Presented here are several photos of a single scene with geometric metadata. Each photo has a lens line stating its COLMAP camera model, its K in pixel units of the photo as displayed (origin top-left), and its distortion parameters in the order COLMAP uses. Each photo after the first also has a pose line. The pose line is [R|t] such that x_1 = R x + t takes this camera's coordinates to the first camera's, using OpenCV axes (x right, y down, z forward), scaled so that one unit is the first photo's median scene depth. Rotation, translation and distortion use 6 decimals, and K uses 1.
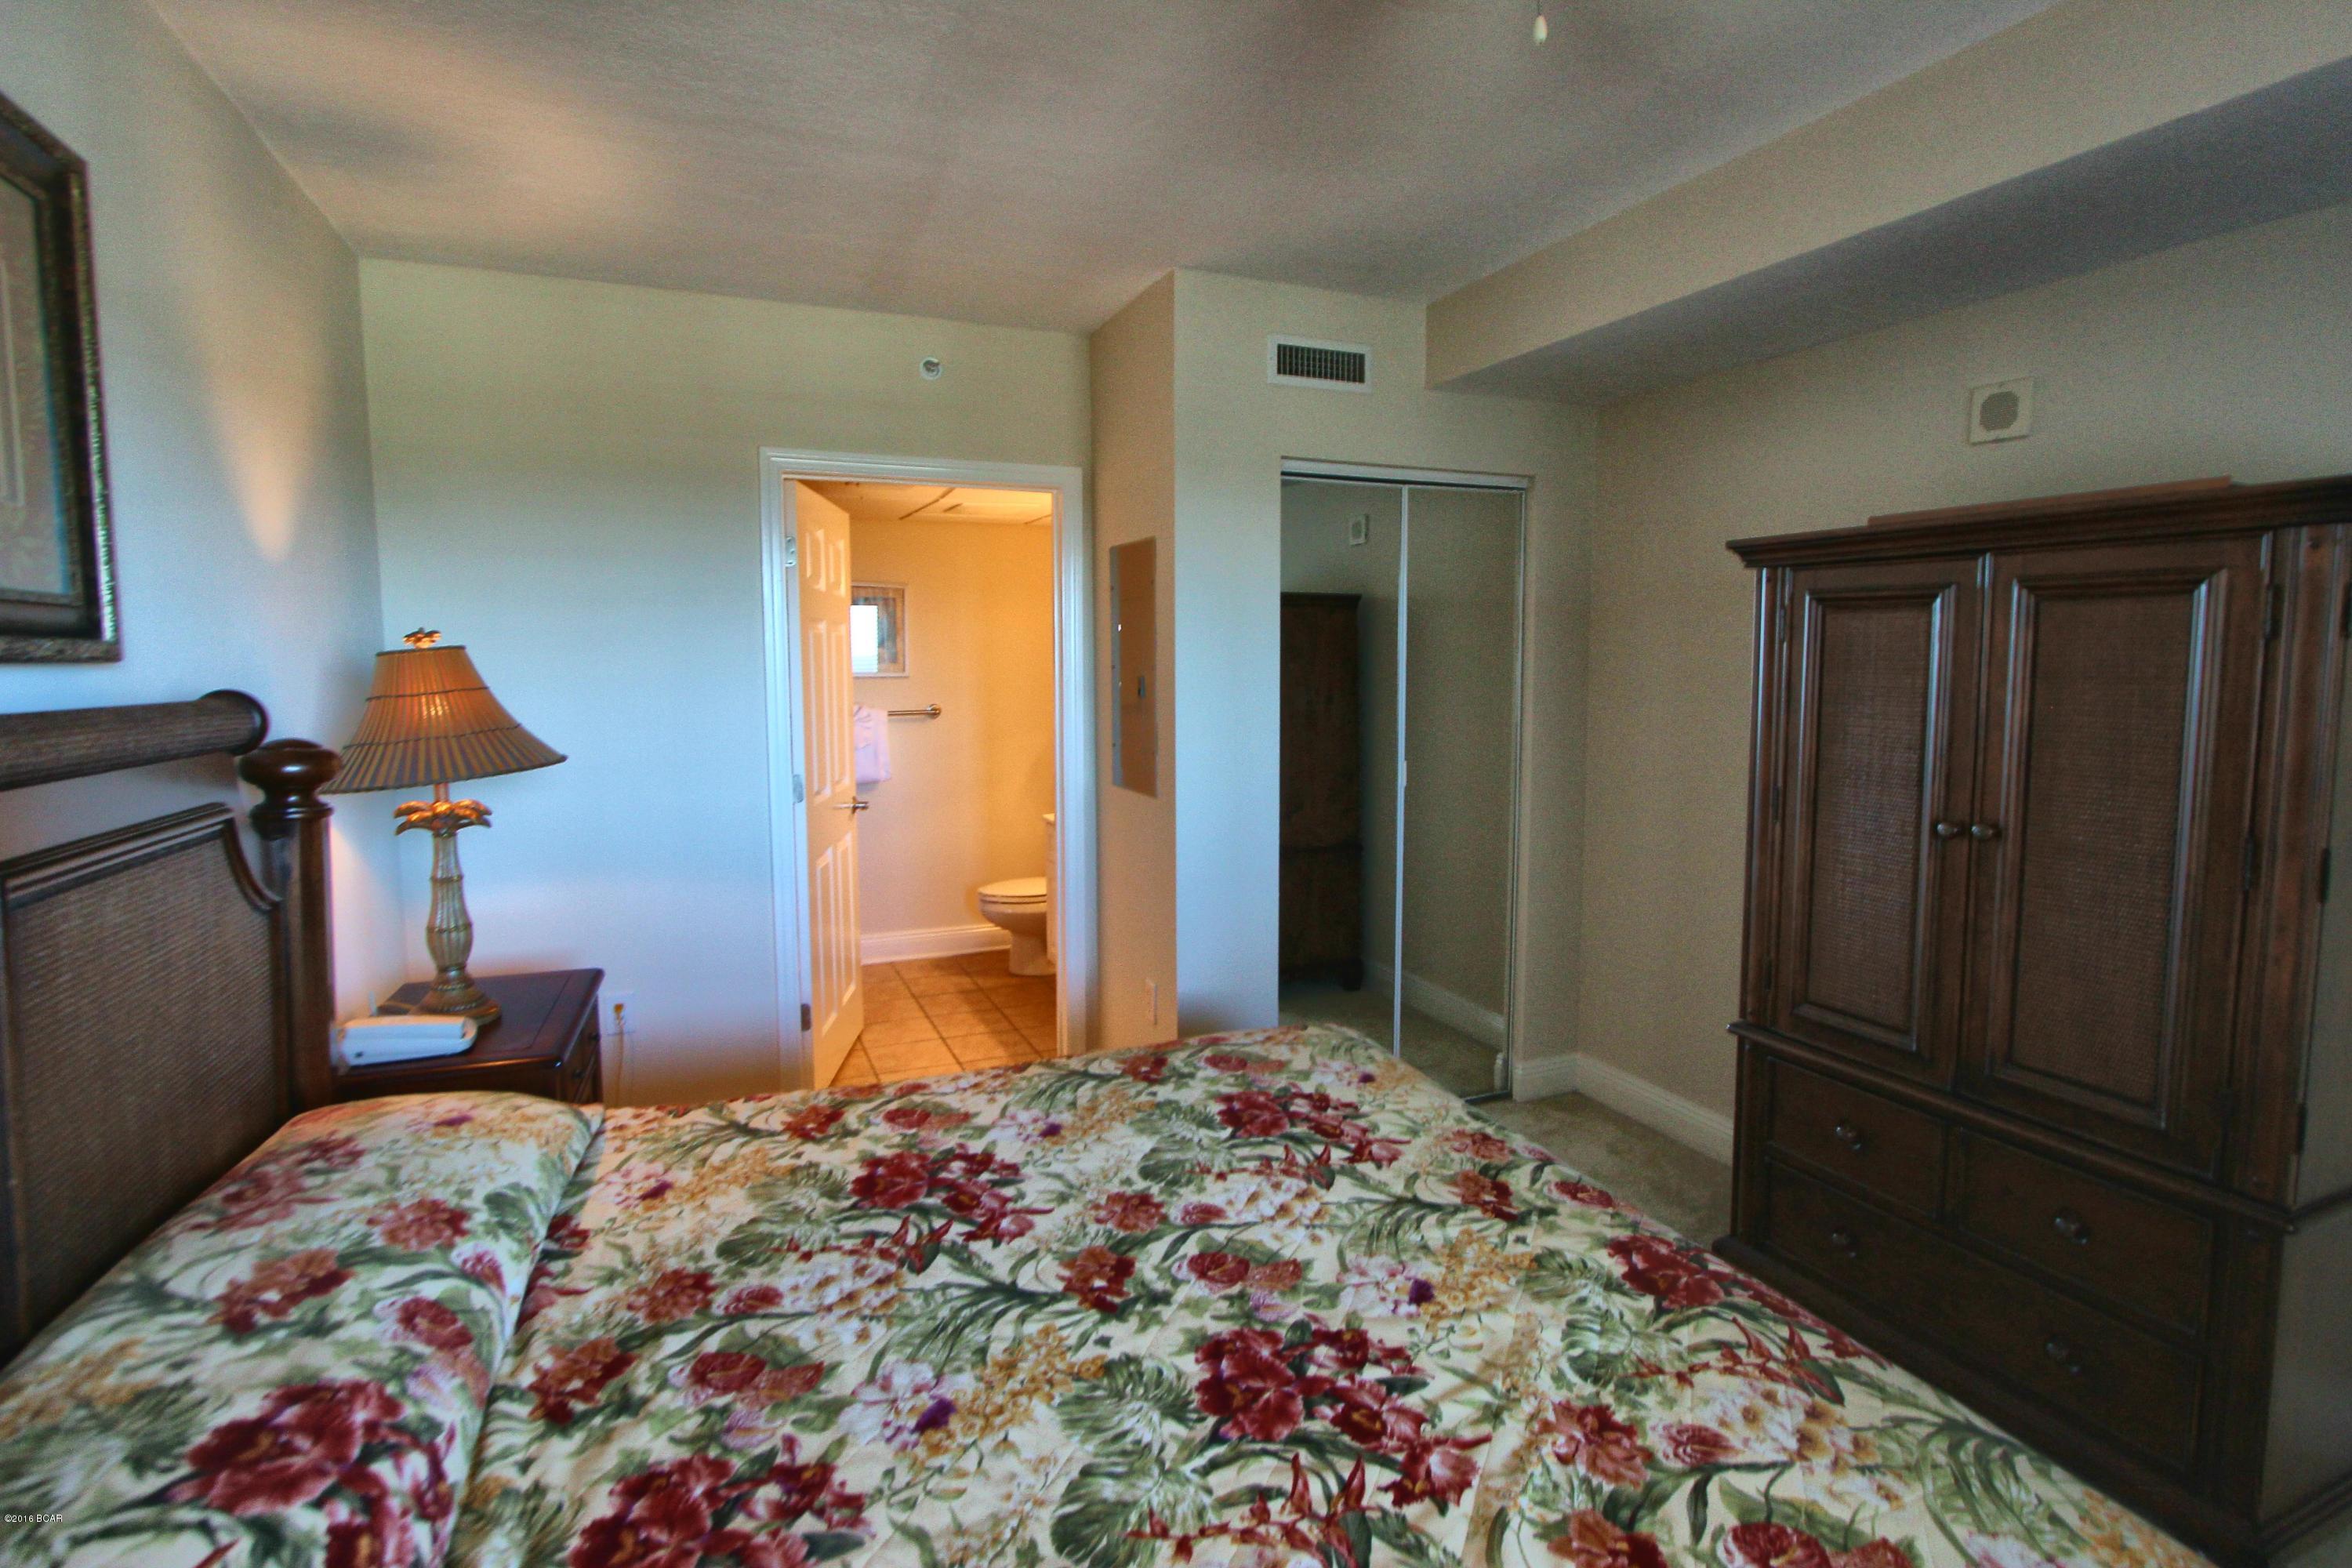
lens RADIAL K [[1154.3, 0, 1178.4], [0, 1154.3, 778.0], [0, 0, 1]] dist [-0.011373, -0.000176]
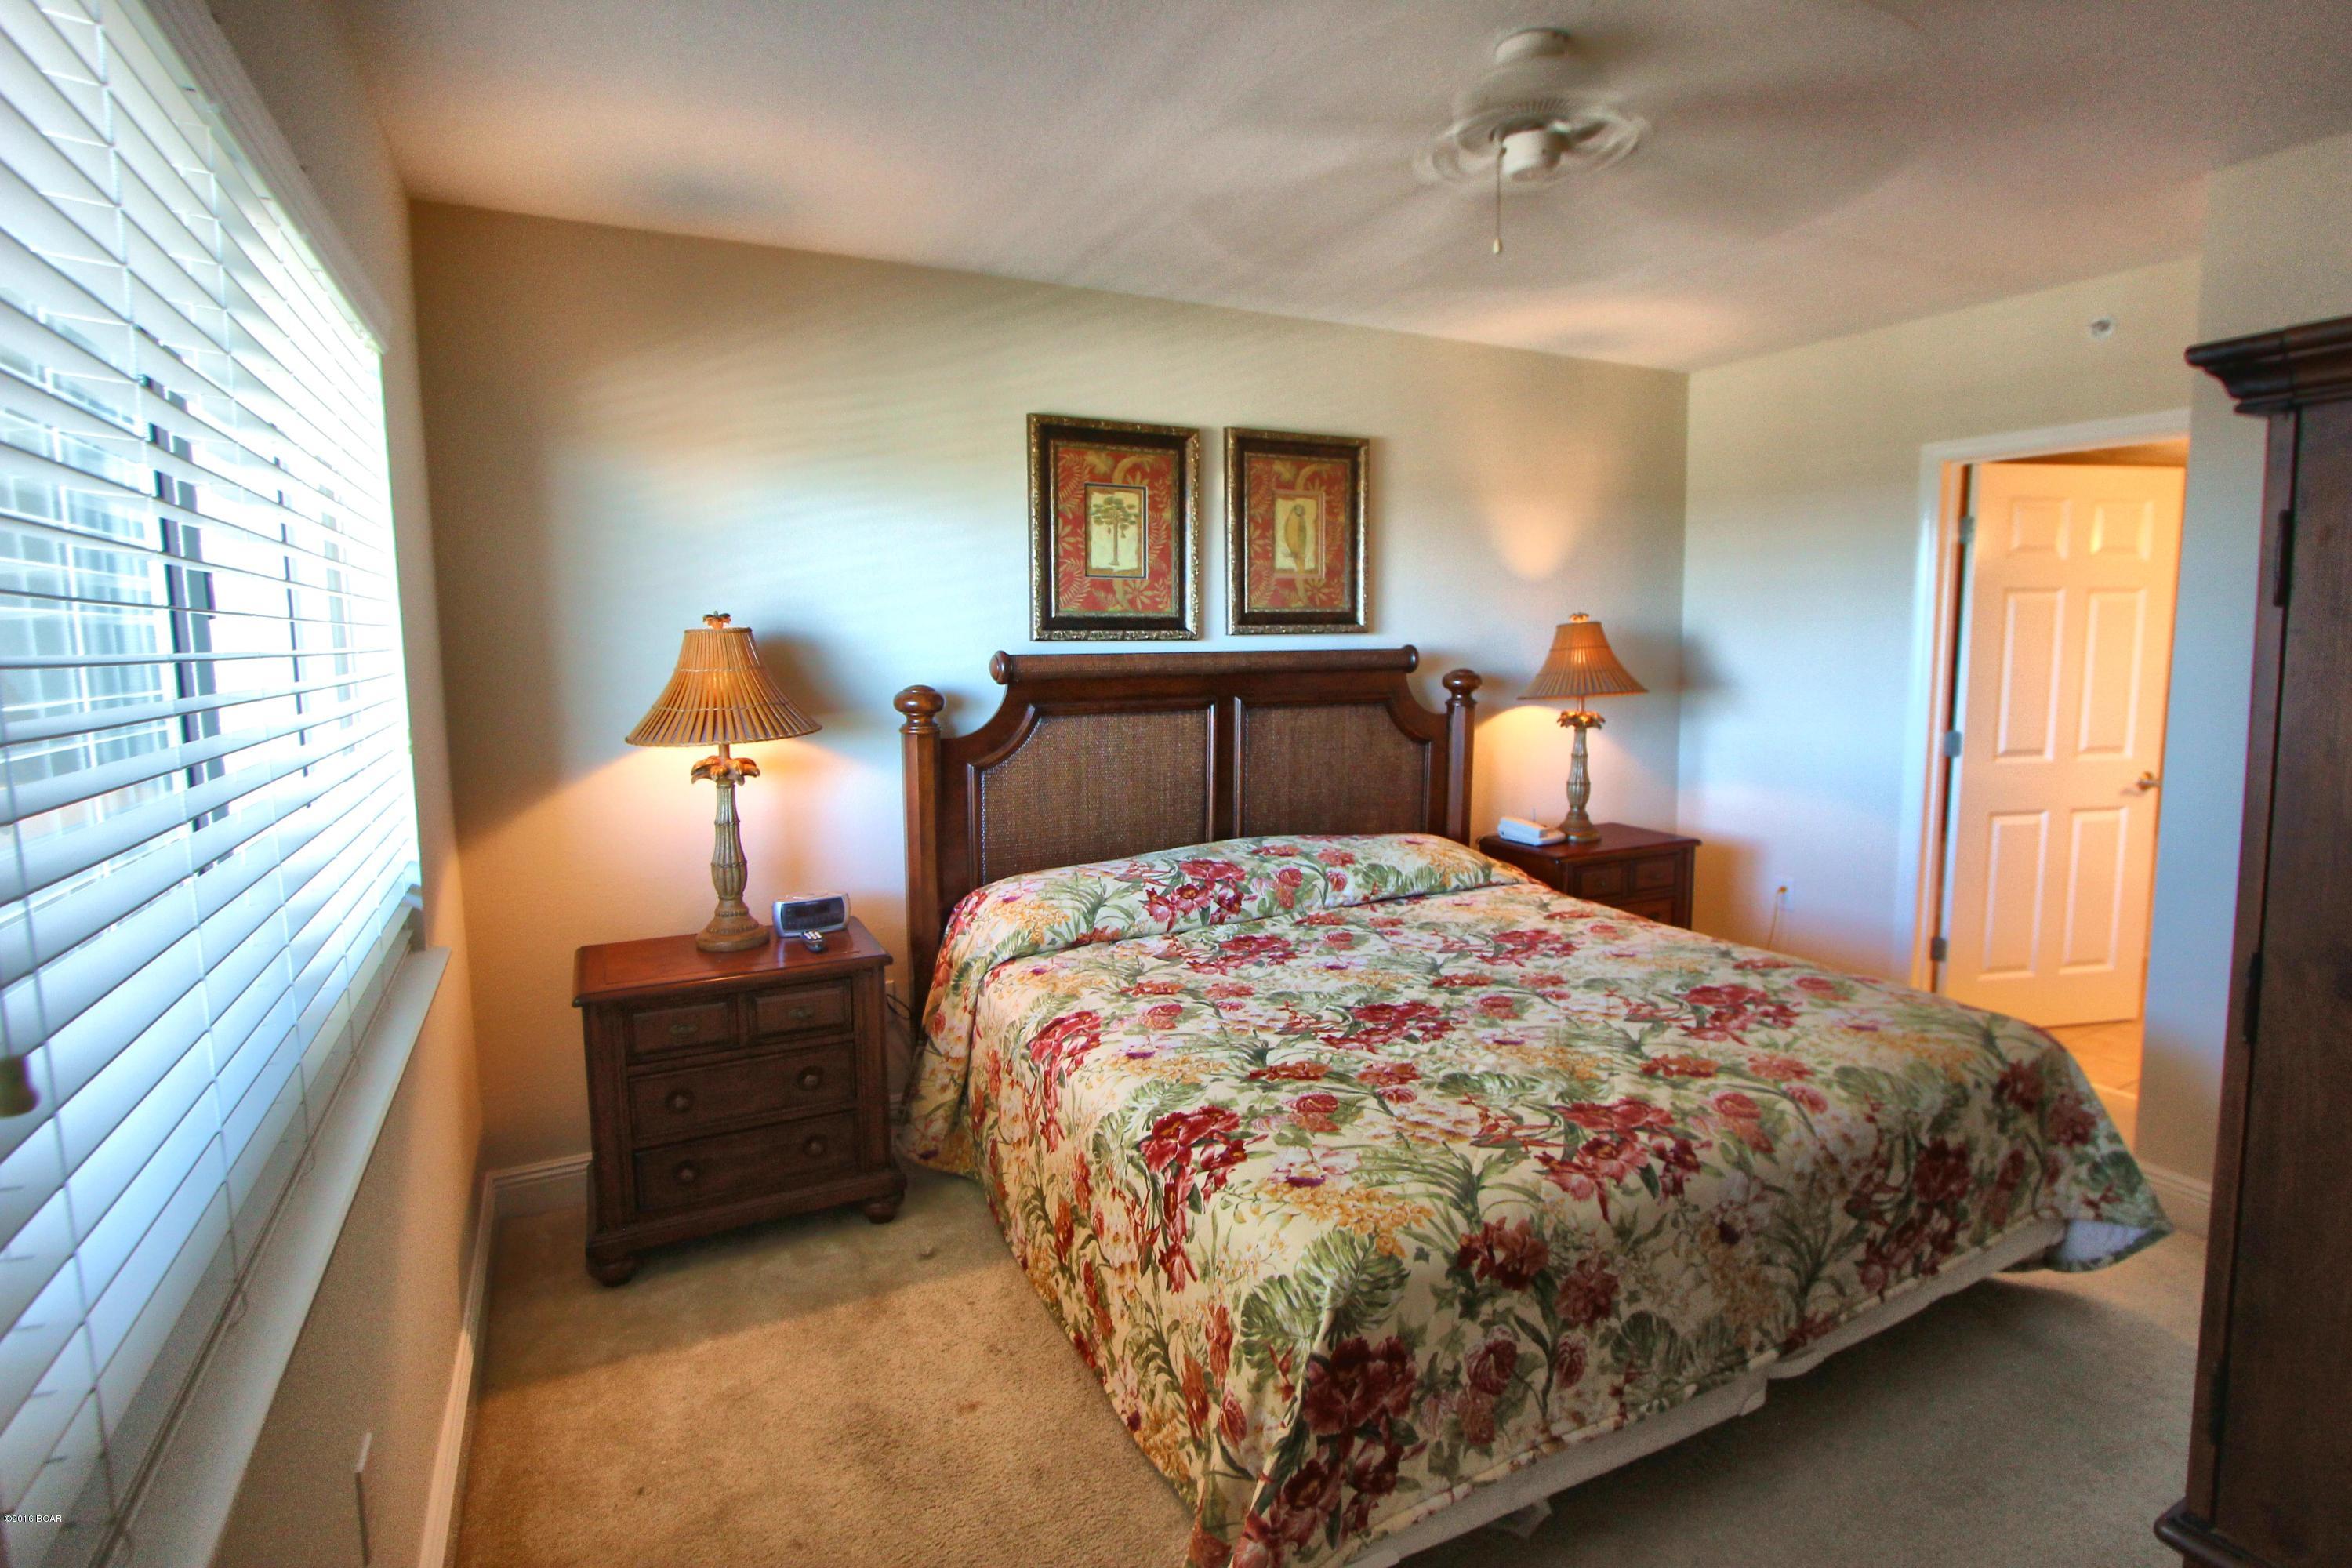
lens RADIAL K [[1154.3, 0, 1173.9], [0, 1154.3, 770.9], [0, 0, 1]] dist [-0.011373, -0.000176]
pose [[0.067768, 0.120454, -0.990403, 1.541394], [-0.094722, 0.988978, 0.113799, -0.043386], [0.993194, 0.086101, 0.078431, 0.371212]]
